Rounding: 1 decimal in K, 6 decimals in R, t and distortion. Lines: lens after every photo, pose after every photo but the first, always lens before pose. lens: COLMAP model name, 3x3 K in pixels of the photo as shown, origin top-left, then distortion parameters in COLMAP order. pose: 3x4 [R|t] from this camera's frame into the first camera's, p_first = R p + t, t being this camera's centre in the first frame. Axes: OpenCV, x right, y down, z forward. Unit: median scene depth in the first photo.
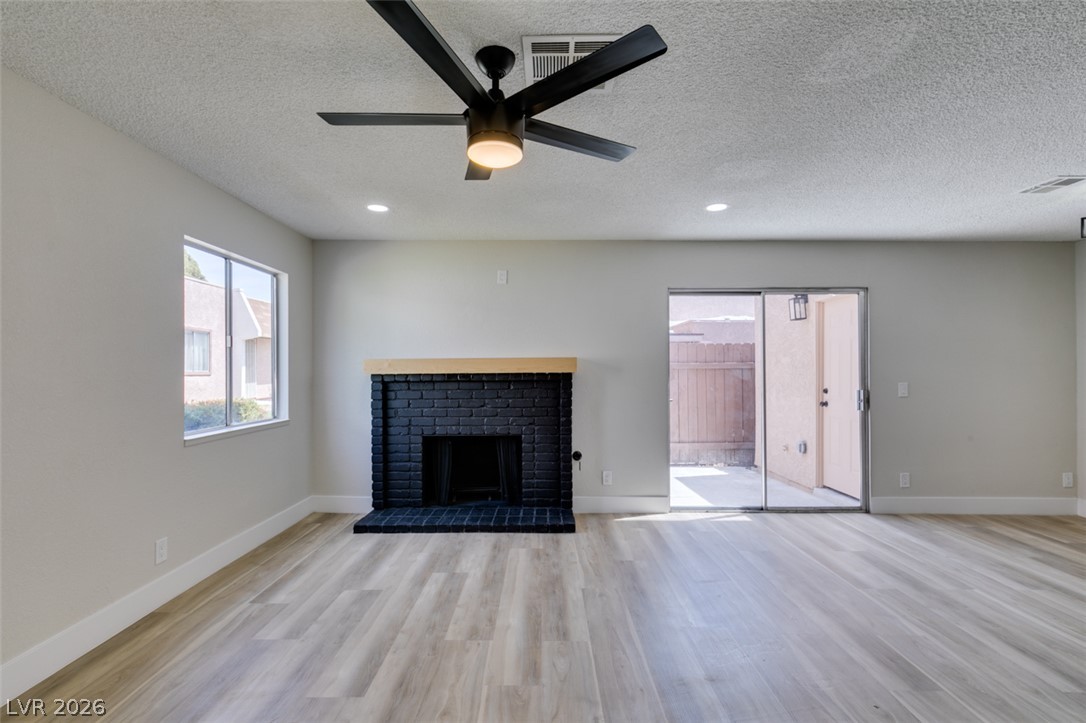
lens RADIAL K [[490.0, 0, 541.0], [0, 490.0, 367.0], [0, 0, 1]] dist [0.003026, -0.000802]
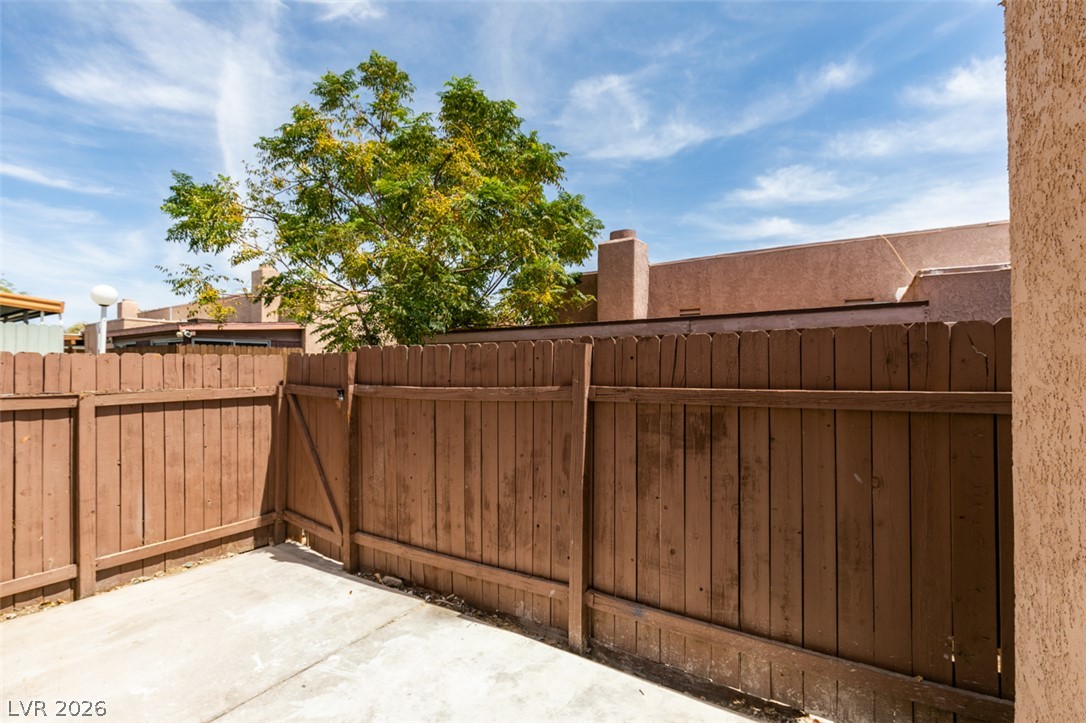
lens RADIAL K [[483.7, 0, 541.4], [0, 483.7, 366.3], [0, 0, 1]] dist [-0.000550, -0.000081]
pose [[0.839388, -0.007860, -0.543477, 0.613153], [0.007555, 0.999968, -0.002794, -0.041999], [0.543481, -0.001761, 0.839420, 1.142940]]
